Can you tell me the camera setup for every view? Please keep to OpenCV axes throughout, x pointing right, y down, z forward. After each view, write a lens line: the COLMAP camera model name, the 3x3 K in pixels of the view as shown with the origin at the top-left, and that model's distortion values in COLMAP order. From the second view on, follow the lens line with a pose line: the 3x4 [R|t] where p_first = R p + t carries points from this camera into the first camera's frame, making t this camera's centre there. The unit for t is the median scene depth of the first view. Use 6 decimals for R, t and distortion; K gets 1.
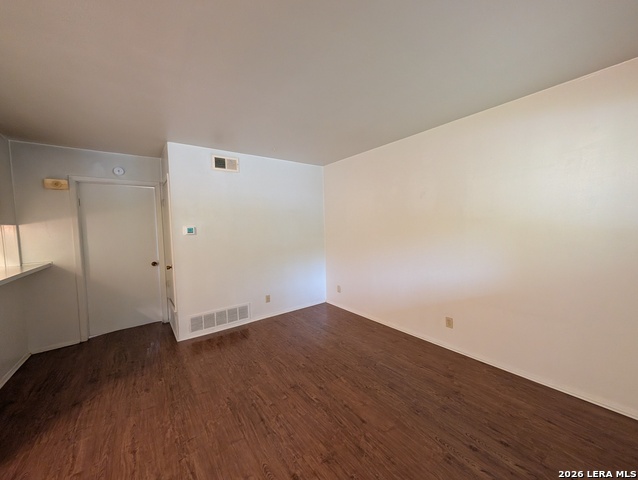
lens RADIAL K [[241.2, 0, 317.5], [0, 241.2, 238.1], [0, 0, 1]] dist [0.001942, 0.000169]
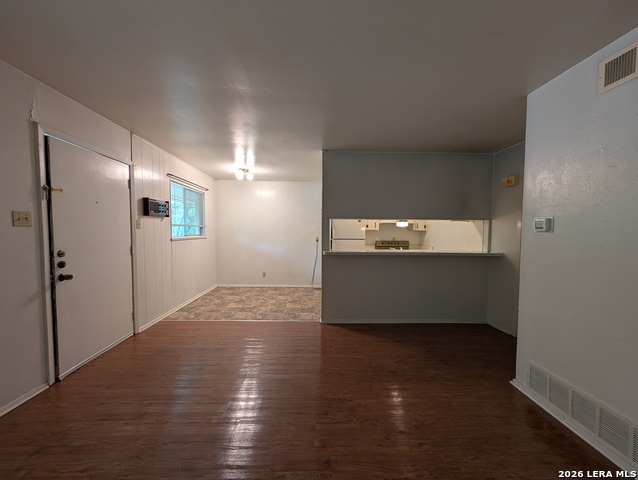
lens RADIAL K [[241.2, 0, 319.9], [0, 241.2, 238.7], [0, 0, 1]] dist [0.001942, 0.000169]
pose [[-0.568187, 0.048224, -0.821485, 0.267272], [-0.032394, 0.996197, 0.080886, -0.025484], [0.822261, 0.072569, -0.564464, 0.822769]]
